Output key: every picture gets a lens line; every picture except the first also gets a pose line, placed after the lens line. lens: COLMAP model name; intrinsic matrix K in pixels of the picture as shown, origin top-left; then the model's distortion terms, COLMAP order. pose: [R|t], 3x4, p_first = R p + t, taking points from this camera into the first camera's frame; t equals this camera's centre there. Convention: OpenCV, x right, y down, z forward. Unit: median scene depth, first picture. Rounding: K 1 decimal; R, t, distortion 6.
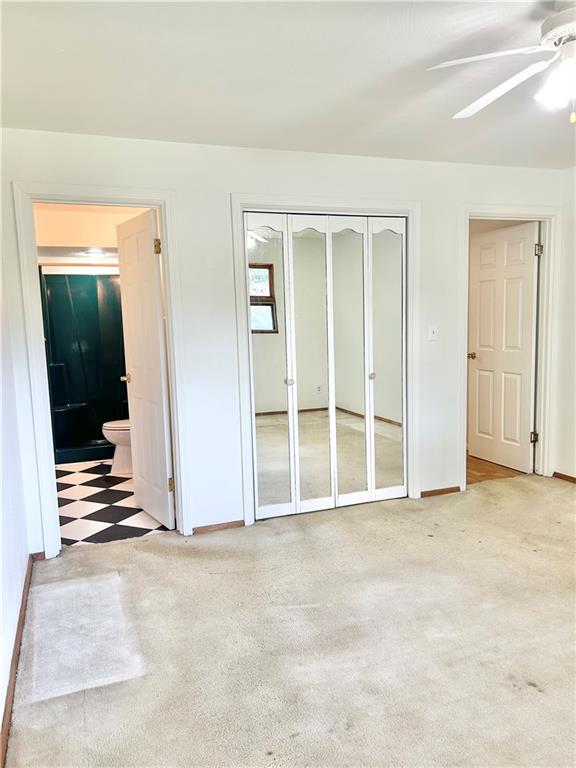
lens RADIAL K [[585.4, 0, 287.0], [0, 585.4, 384.0], [0, 0, 1]] dist [0.060484, -0.052880]
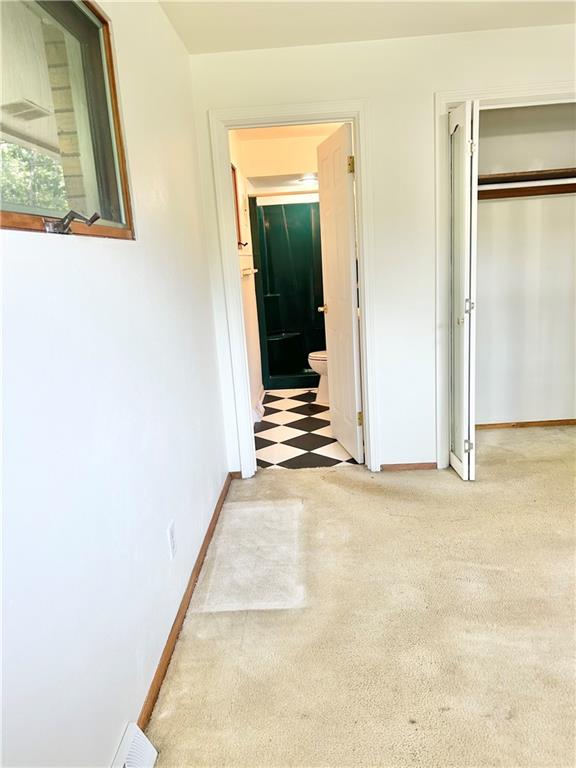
lens RADIAL K [[585.4, 0, 290.2], [0, 585.4, 382.4], [0, 0, 1]] dist [0.060484, -0.052880]
pose [[0.925400, 0.052035, -0.375402, 0.075848], [-0.007938, 0.992974, 0.118070, -0.003238], [0.378908, -0.106282, 0.919311, 0.095288]]
